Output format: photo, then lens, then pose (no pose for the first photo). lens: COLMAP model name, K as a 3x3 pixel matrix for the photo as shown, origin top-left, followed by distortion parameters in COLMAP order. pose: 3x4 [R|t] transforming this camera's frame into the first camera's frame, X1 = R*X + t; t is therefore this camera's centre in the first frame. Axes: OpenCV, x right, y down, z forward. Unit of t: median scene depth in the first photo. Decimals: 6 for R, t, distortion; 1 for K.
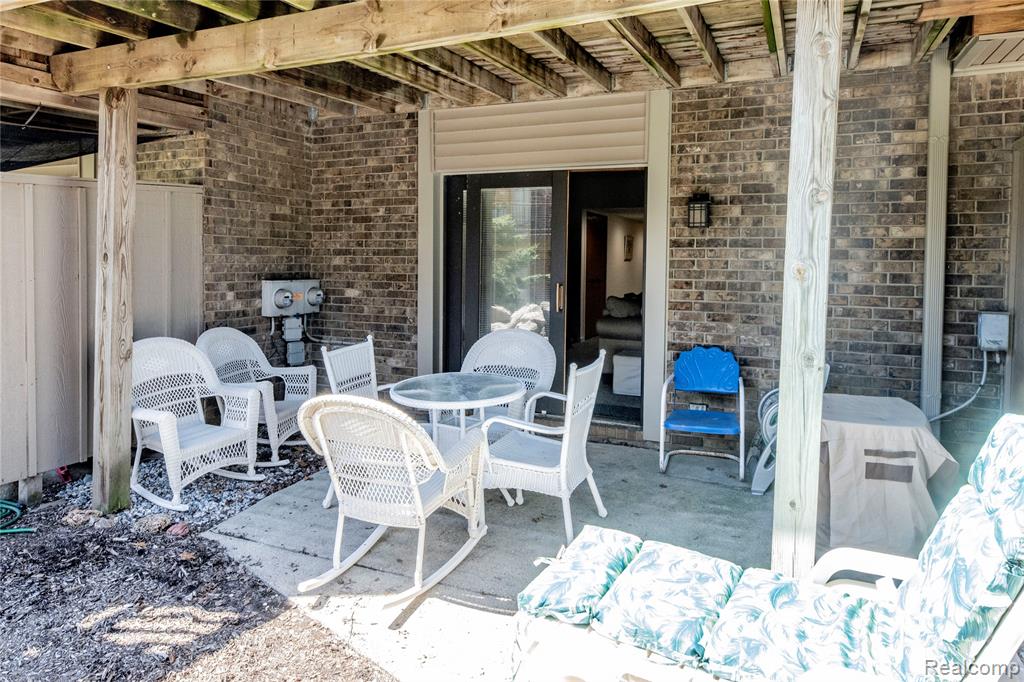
lens RADIAL K [[514.4, 0, 506.1], [0, 514.4, 260.3], [0, 0, 1]] dist [0.006312, 0.001268]
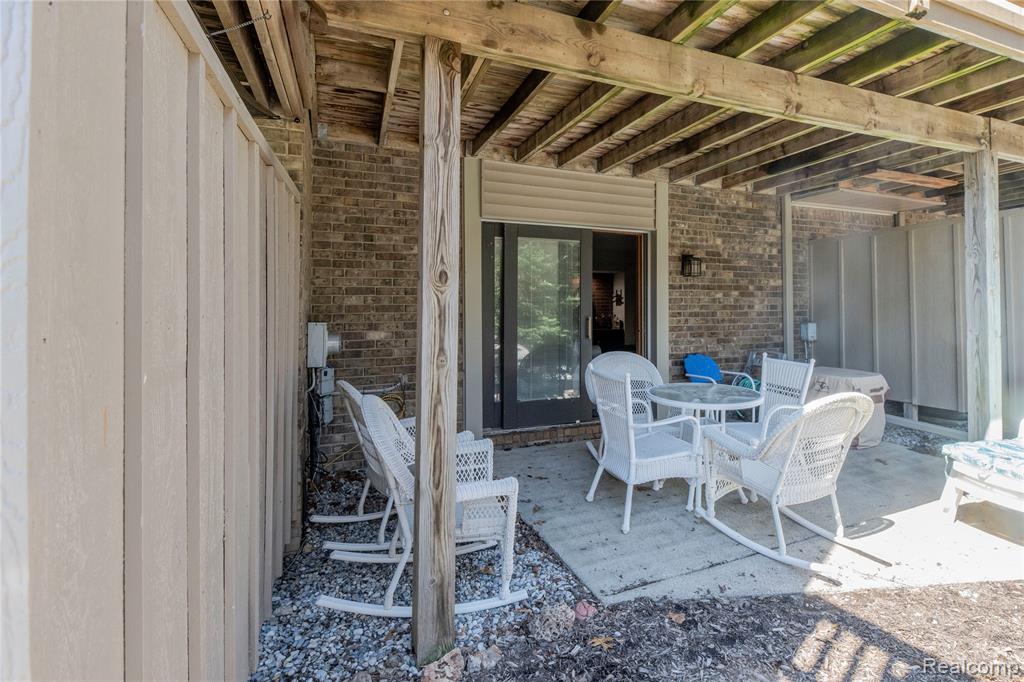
lens RADIAL K [[413.3, 0, 493.4], [0, 413.3, 299.8], [0, 0, 1]] dist [-0.003042, -0.000601]
pose [[0.777106, 0.007858, 0.629321, -0.840992], [0.012688, 0.999523, -0.028148, 0.032573], [-0.629242, 0.029859, 0.776635, 0.410992]]
